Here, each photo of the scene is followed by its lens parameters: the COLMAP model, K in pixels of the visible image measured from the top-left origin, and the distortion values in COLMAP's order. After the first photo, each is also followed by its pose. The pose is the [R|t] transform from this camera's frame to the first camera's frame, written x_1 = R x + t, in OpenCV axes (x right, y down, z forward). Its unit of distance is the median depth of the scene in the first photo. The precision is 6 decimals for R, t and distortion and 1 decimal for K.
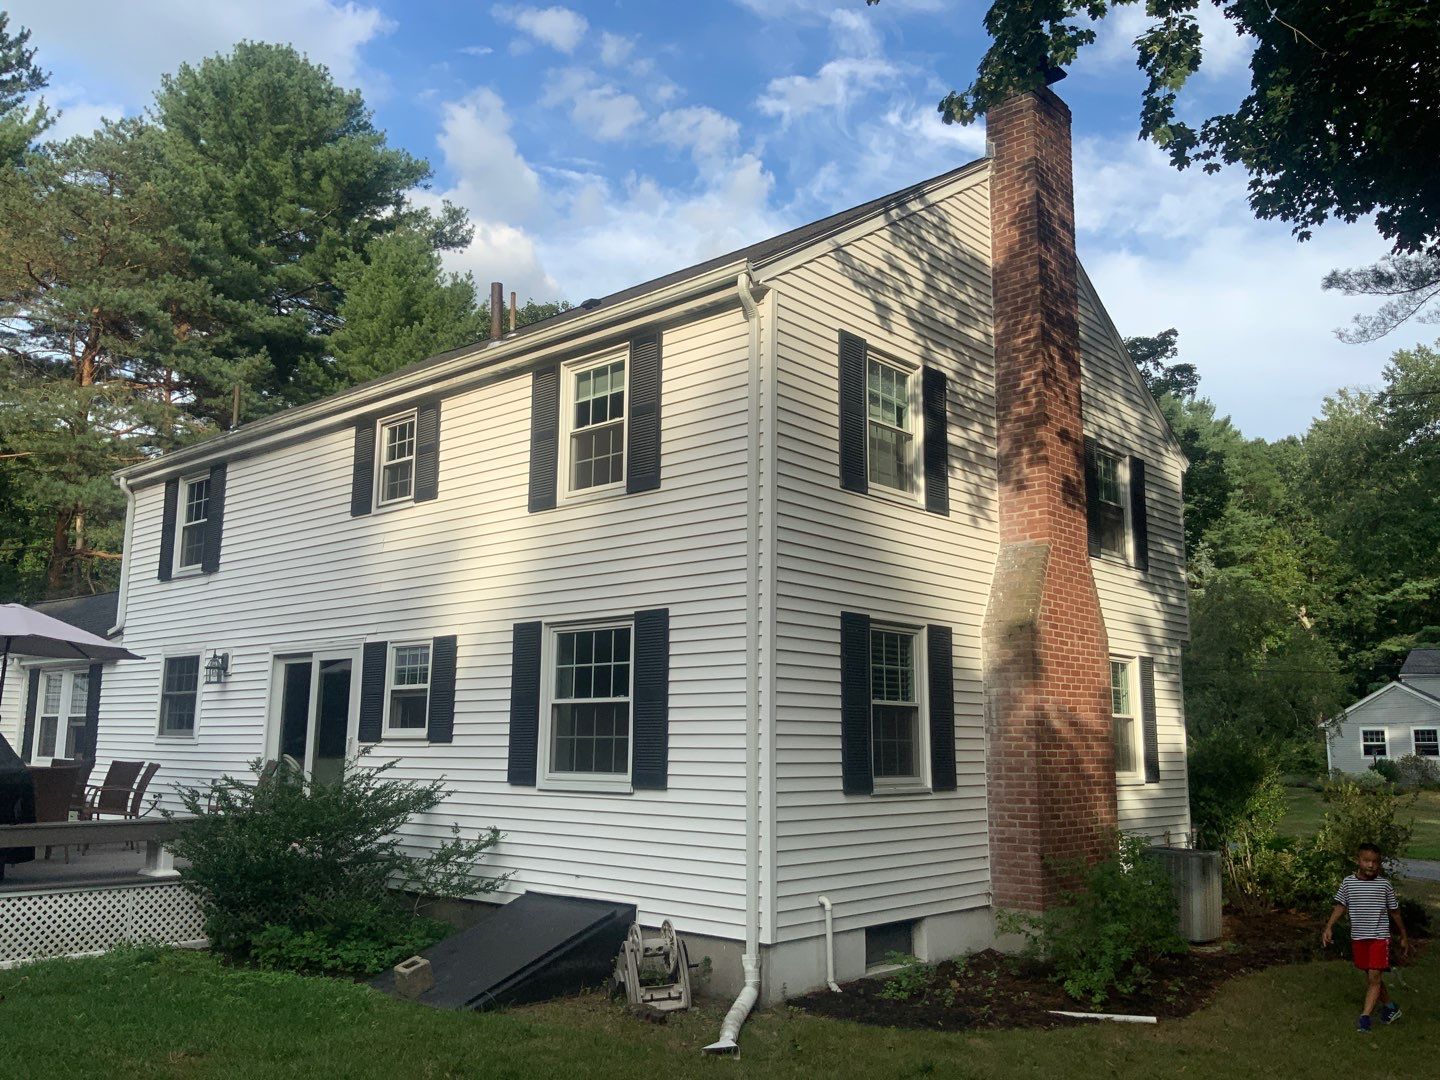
lens RADIAL K [[1218.9, 0, 720.0], [0, 1218.9, 540.0], [0, 0, 1]] dist [0.038619, -0.002991]
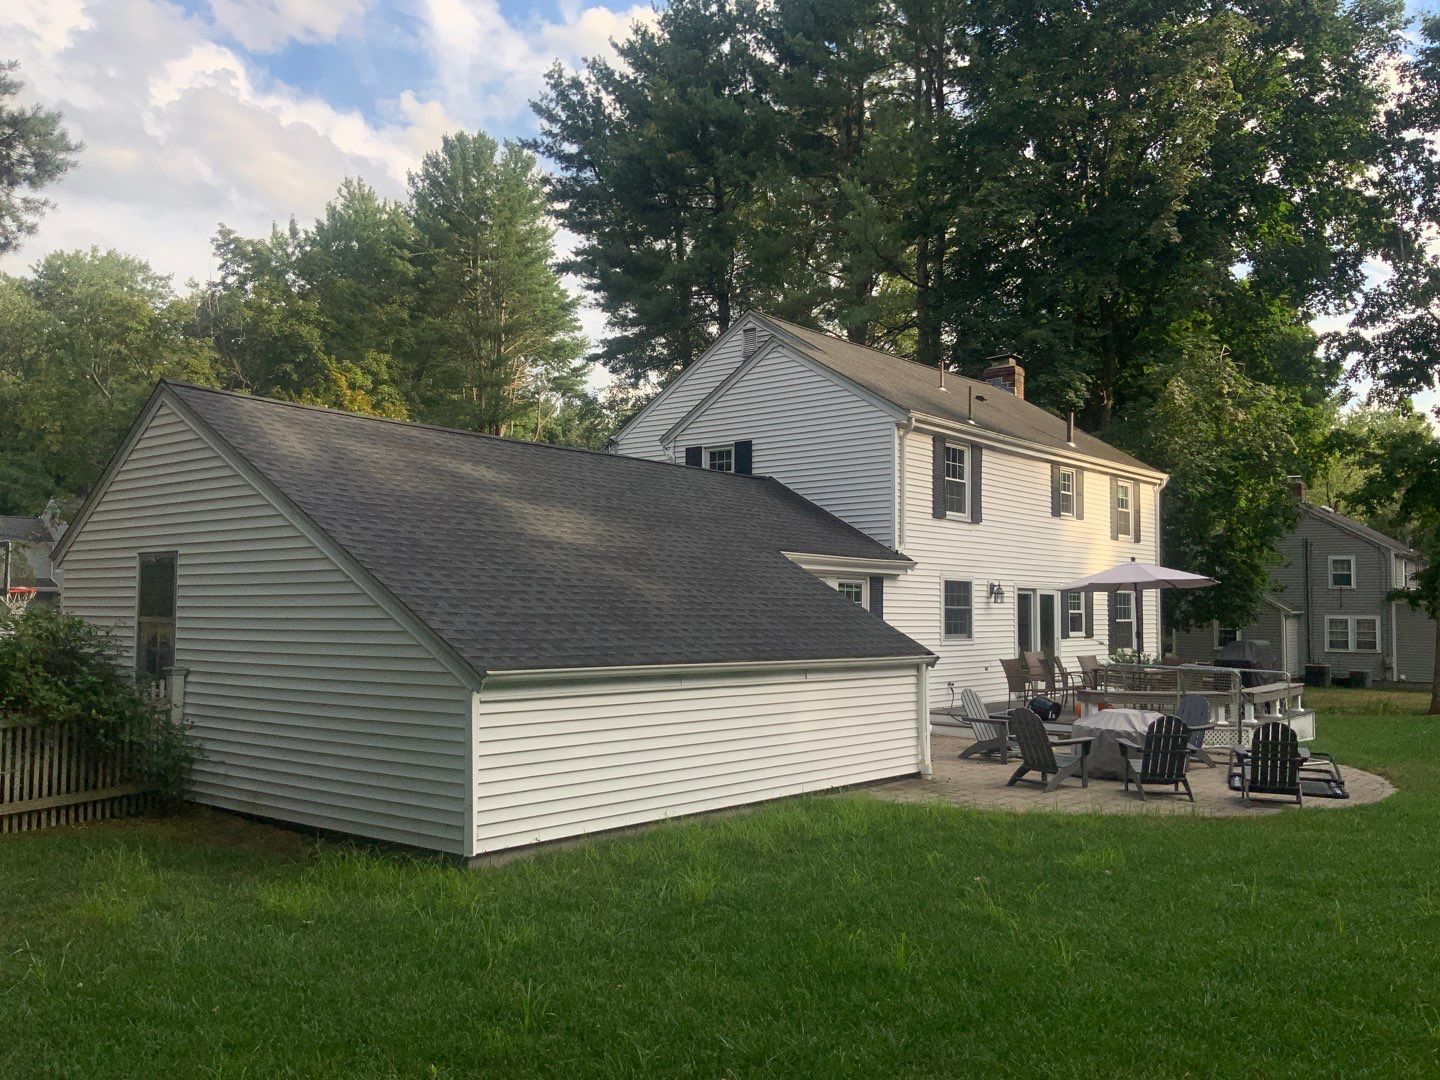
lens RADIAL K [[1218.9, 0, 720.0], [0, 1218.9, 540.0], [0, 0, 1]] dist [0.038619, -0.002991]
pose [[-0.044869, 0.040315, 0.998179, -2.237550], [-0.181211, 0.982281, -0.047819, 0.205800], [-0.982420, -0.183027, -0.036768, 1.665499]]
